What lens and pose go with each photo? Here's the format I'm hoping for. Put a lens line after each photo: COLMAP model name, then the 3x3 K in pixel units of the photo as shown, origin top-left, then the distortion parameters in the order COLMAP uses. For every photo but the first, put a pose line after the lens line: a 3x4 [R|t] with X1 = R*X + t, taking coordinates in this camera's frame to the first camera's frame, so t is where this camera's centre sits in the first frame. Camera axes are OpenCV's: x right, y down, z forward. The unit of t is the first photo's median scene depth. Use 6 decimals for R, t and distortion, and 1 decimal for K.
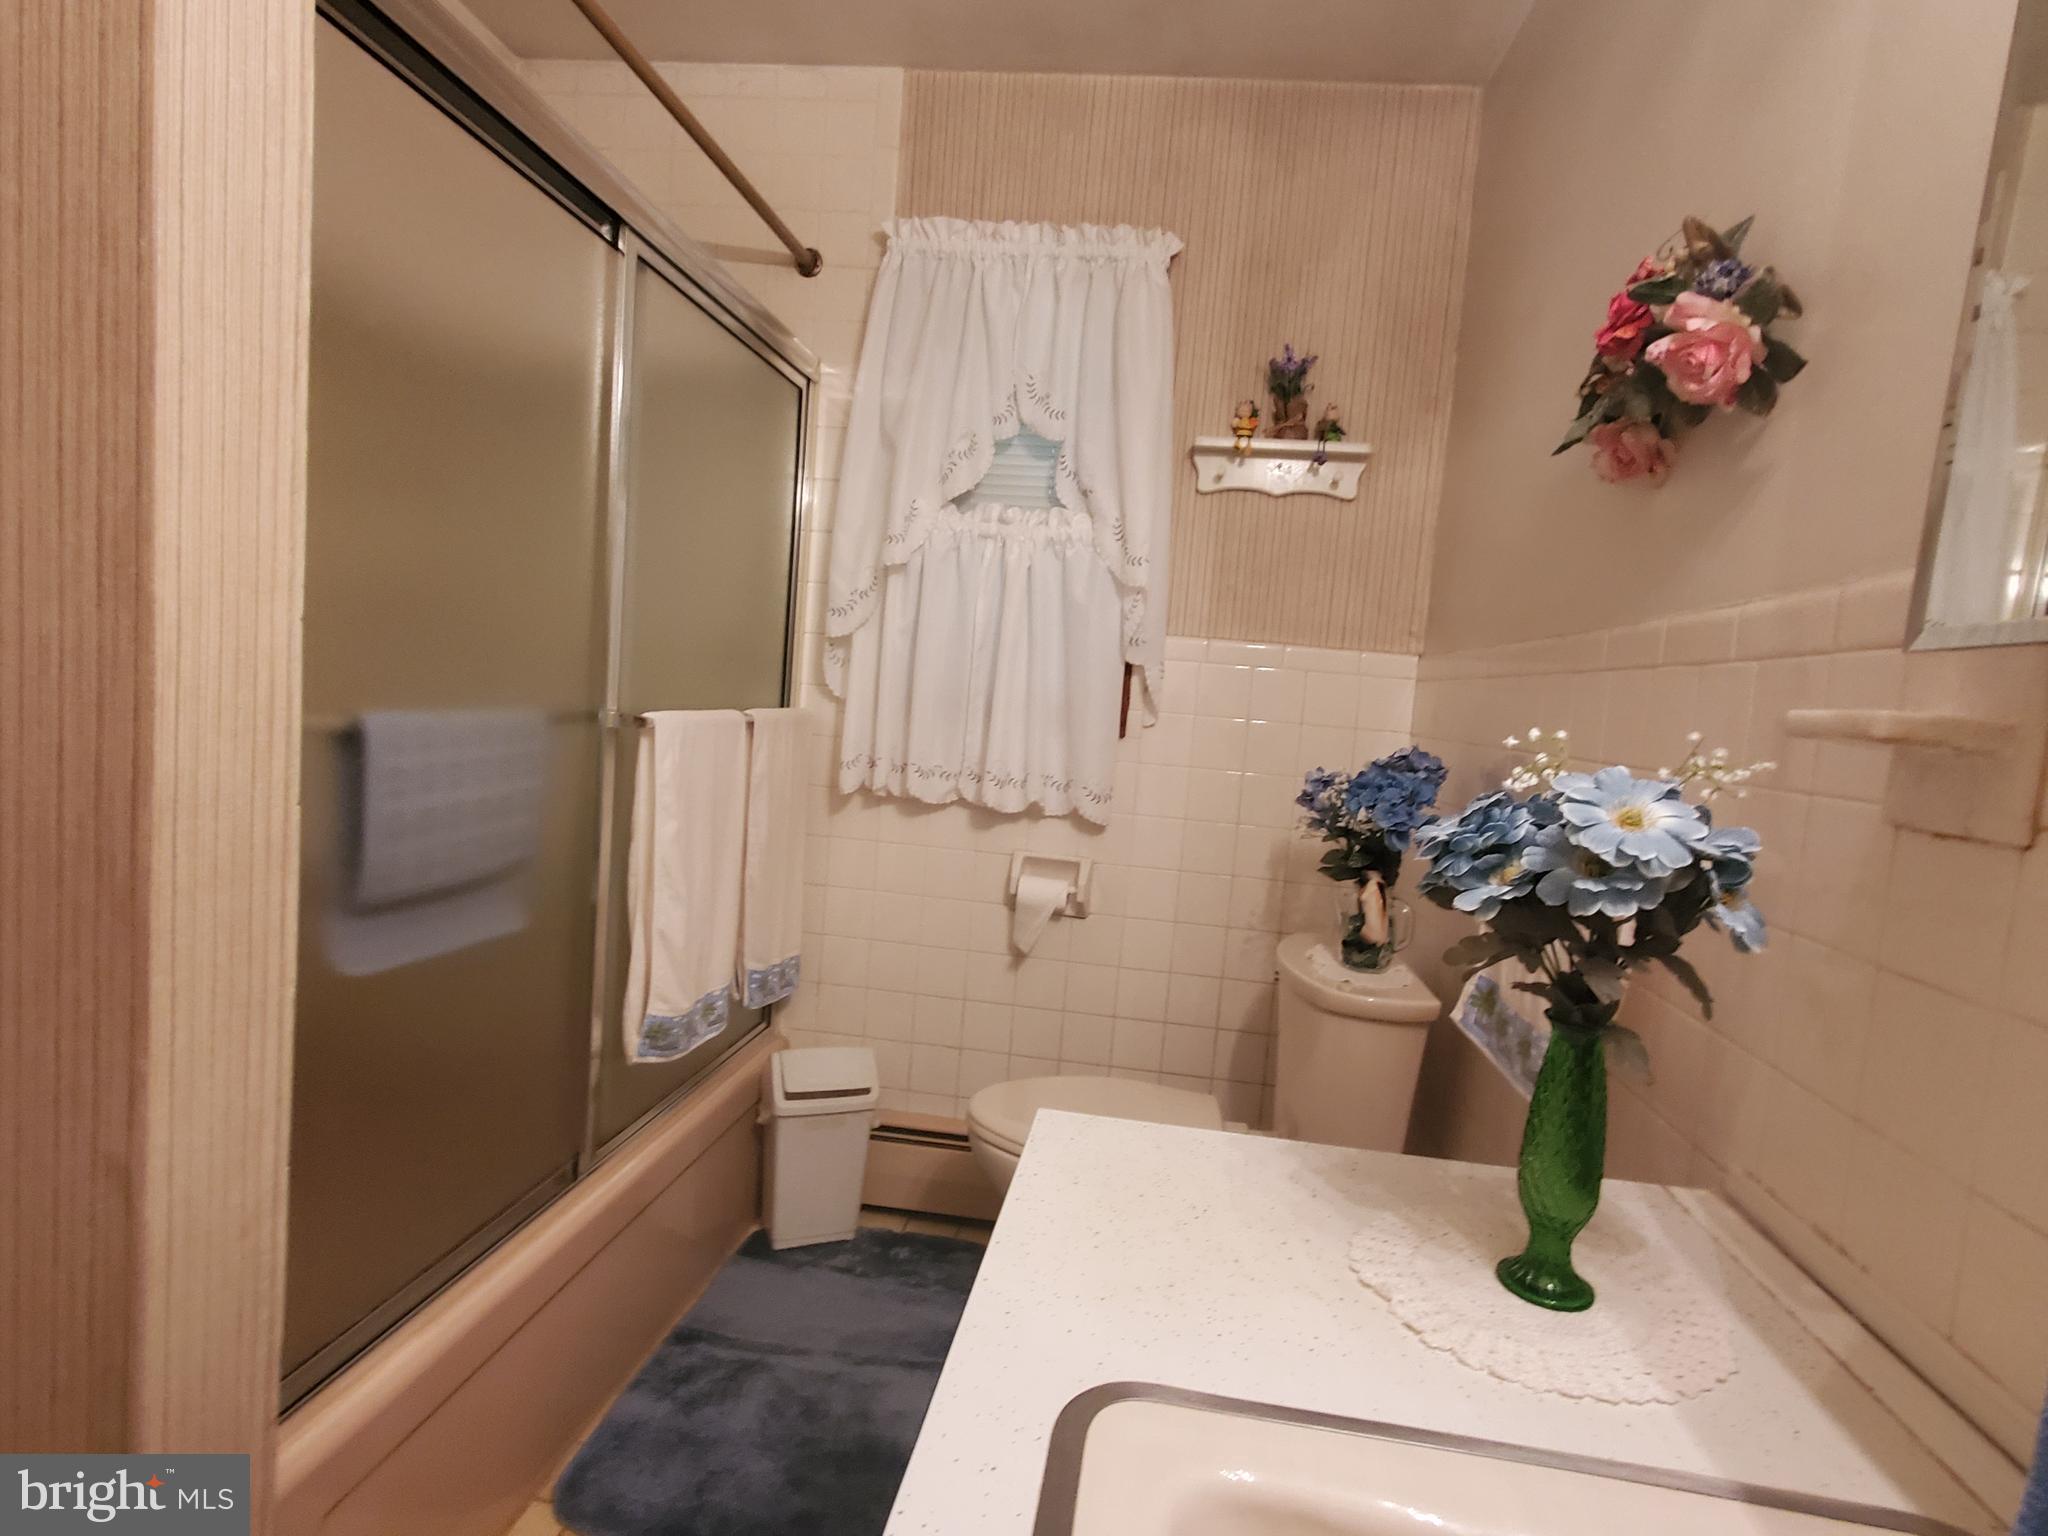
lens RADIAL K [[1094.5, 0, 1050.3], [0, 1094.5, 772.7], [0, 0, 1]] dist [0.016755, -0.001169]
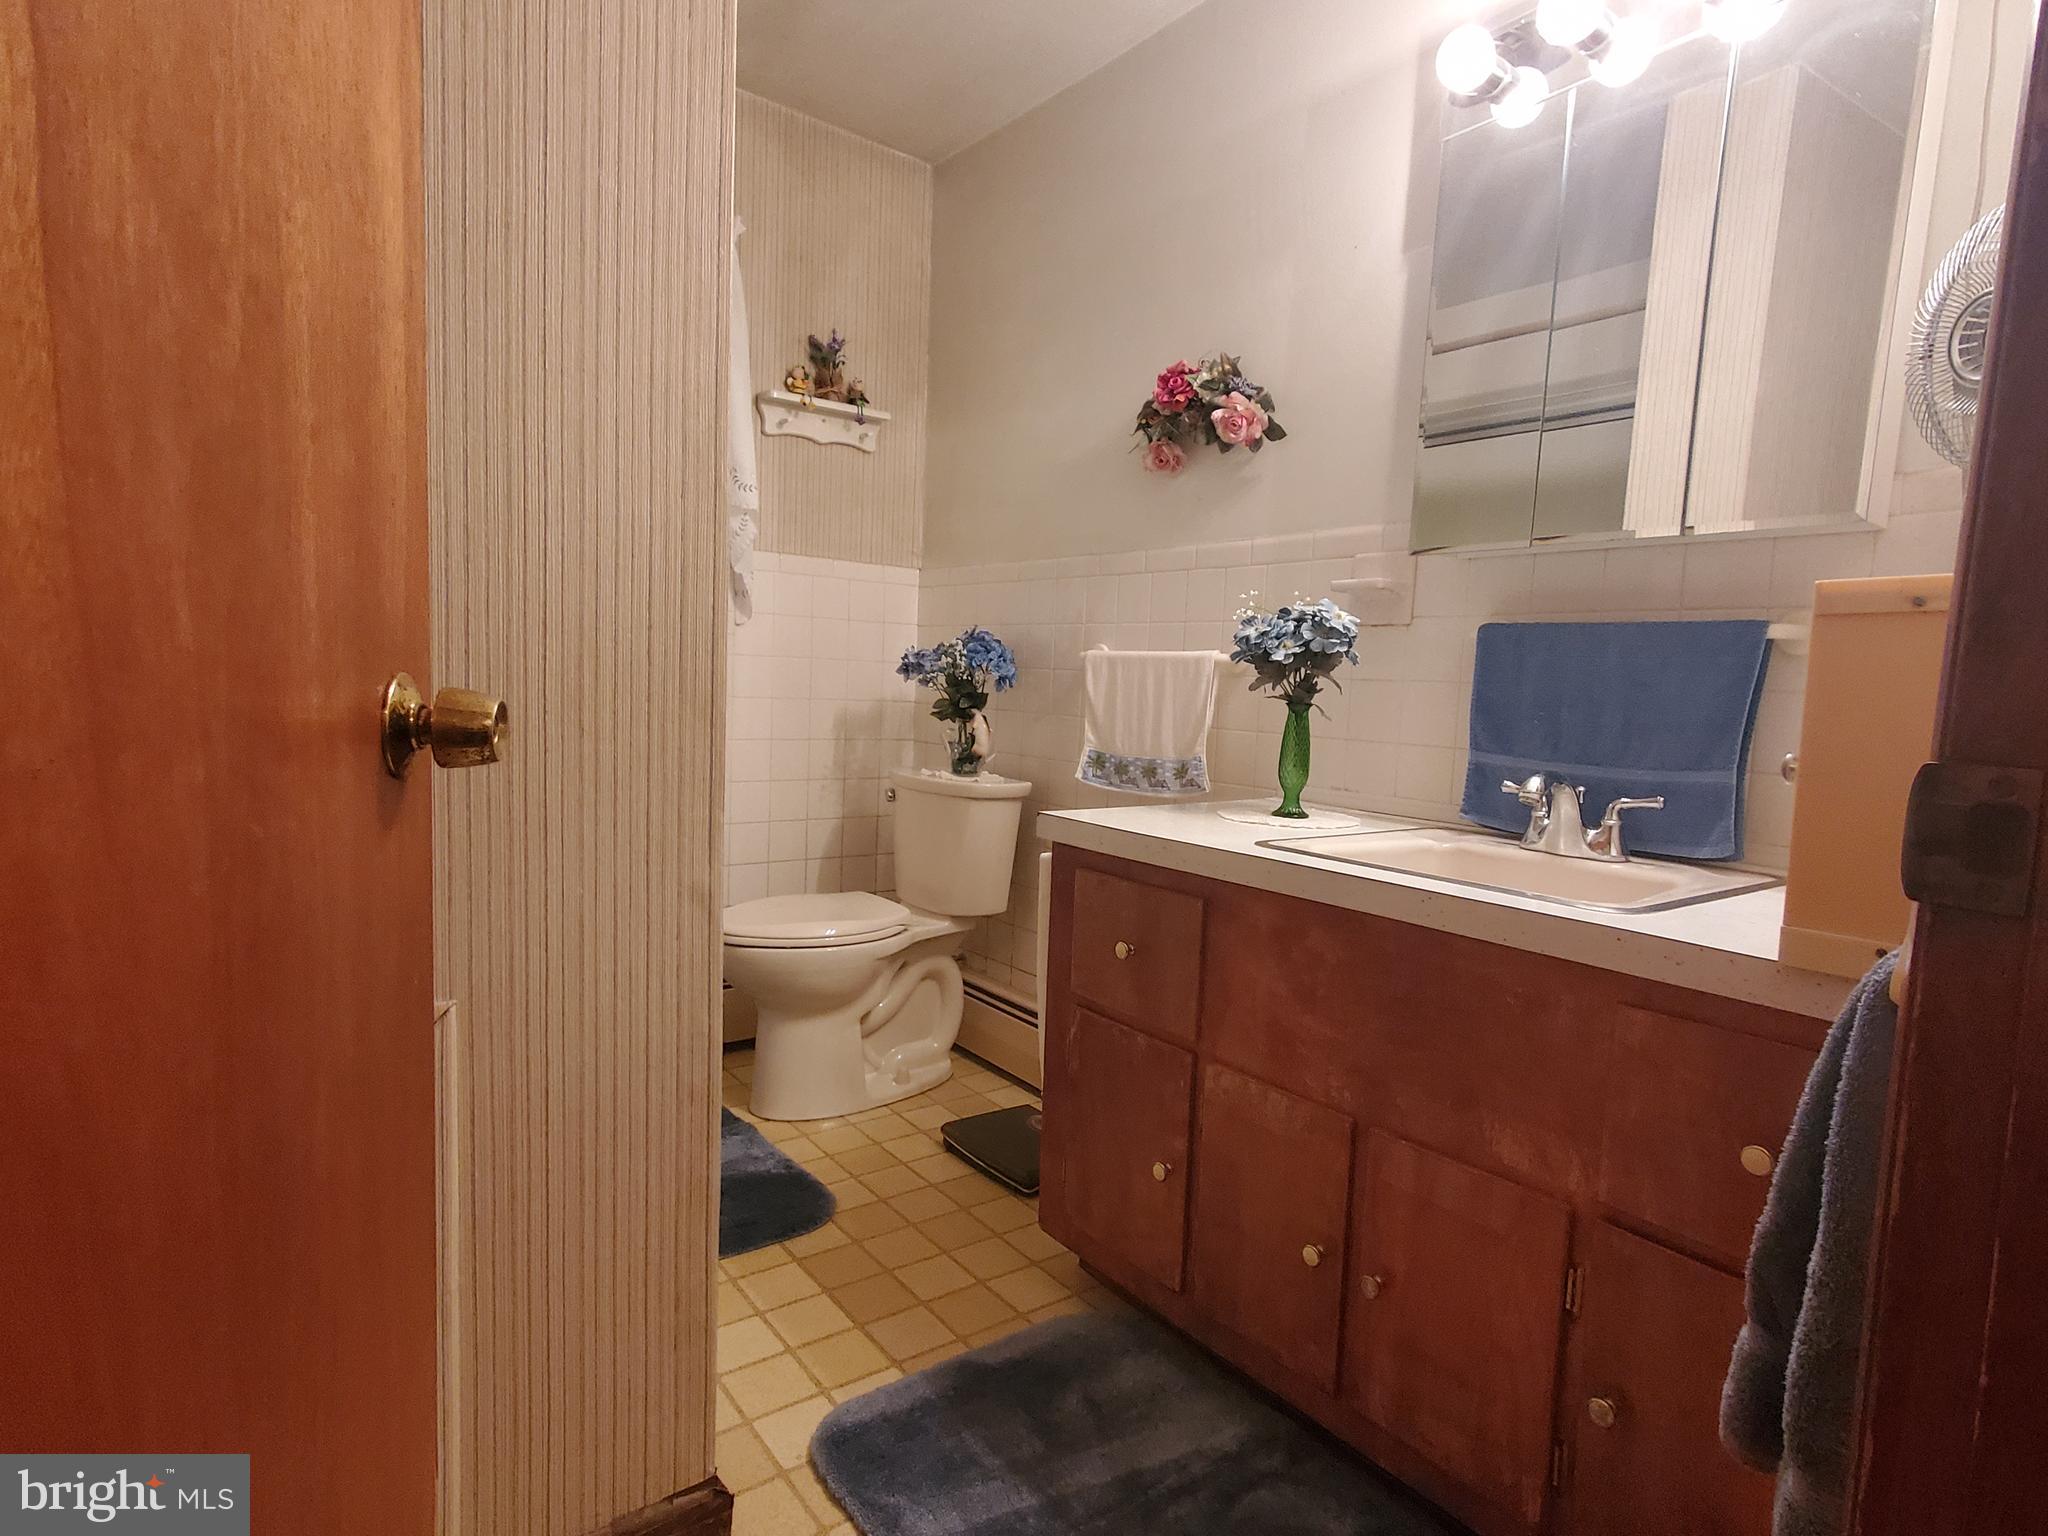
lens RADIAL K [[1094.5, 0, 1050.3], [0, 1094.5, 772.7], [0, 0, 1]] dist [0.016755, -0.001169]
pose [[0.709497, -0.111262, 0.695870, -0.703096], [0.069042, 0.993682, 0.088484, 0.050407], [-0.701318, -0.014735, 0.712696, -0.159569]]
